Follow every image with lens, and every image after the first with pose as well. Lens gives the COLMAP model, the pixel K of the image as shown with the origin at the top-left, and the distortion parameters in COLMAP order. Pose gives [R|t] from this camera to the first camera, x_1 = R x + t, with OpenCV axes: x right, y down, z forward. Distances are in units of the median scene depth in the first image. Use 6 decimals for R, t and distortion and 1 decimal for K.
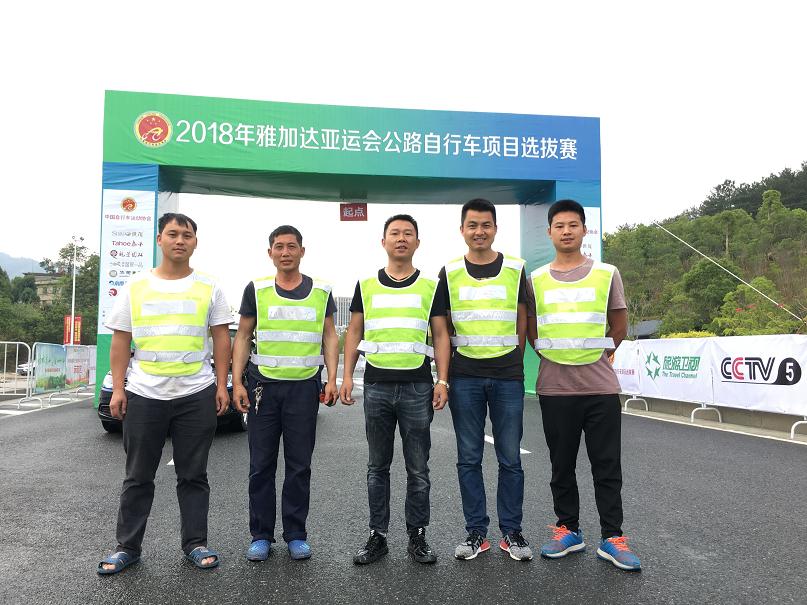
lens RADIAL K [[690.0, 0, 404.7], [0, 690.0, 303.8], [0, 0, 1]] dist [0.055362, -0.050377]
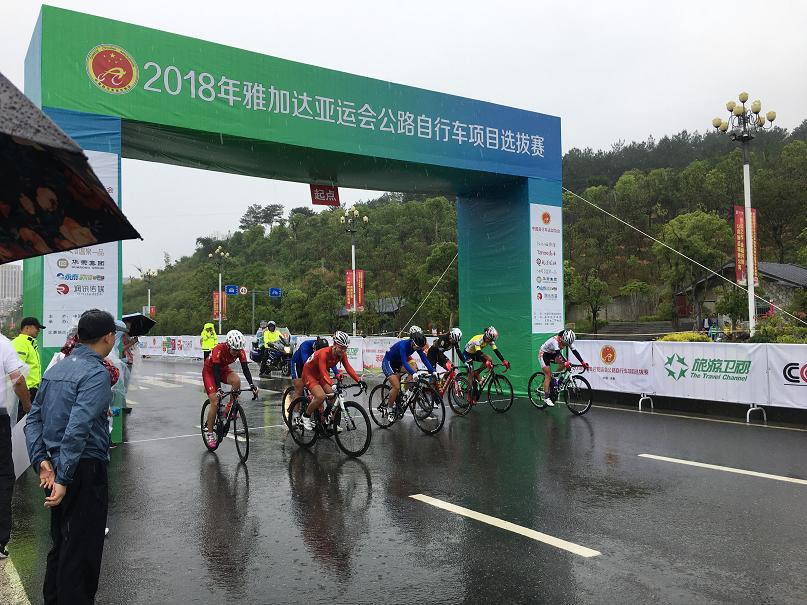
lens RADIAL K [[690.0, 0, 400.7], [0, 690.0, 305.2], [0, 0, 1]] dist [0.055362, -0.050377]
pose [[0.907503, -0.001860, 0.420042, -0.375903], [-0.015579, 0.999153, 0.038082, -0.030908], [-0.419757, -0.041104, 0.906705, 0.177619]]
